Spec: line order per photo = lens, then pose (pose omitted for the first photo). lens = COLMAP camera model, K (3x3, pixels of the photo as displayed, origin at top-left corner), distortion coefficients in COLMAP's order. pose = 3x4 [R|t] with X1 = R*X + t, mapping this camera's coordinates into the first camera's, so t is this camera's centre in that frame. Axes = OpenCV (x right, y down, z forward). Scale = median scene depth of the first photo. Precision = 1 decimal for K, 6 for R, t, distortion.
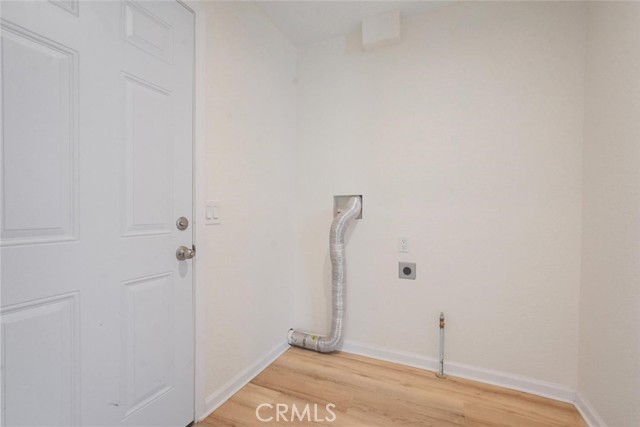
lens RADIAL K [[283.5, 0, 320.0], [0, 283.5, 214.4], [0, 0, 1]] dist [-0.010040, 0.002283]
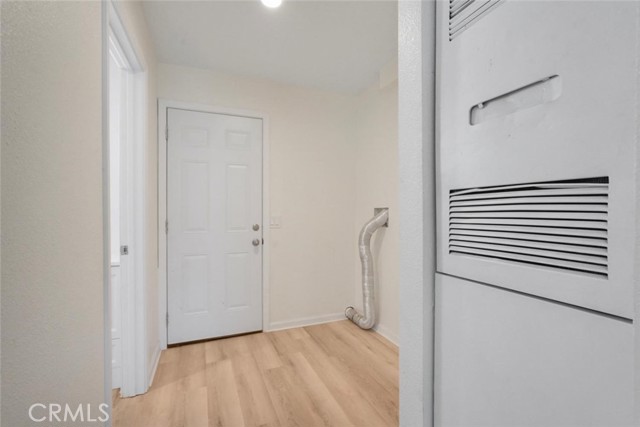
lens RADIAL K [[283.5, 0, 316.5], [0, 283.5, 212.4], [0, 0, 1]] dist [-0.010040, 0.002283]
pose [[0.734992, -0.001207, -0.678074, 0.895430], [-0.005941, 0.999949, -0.008219, -0.045454], [0.678049, 0.010070, 0.734947, -0.136618]]
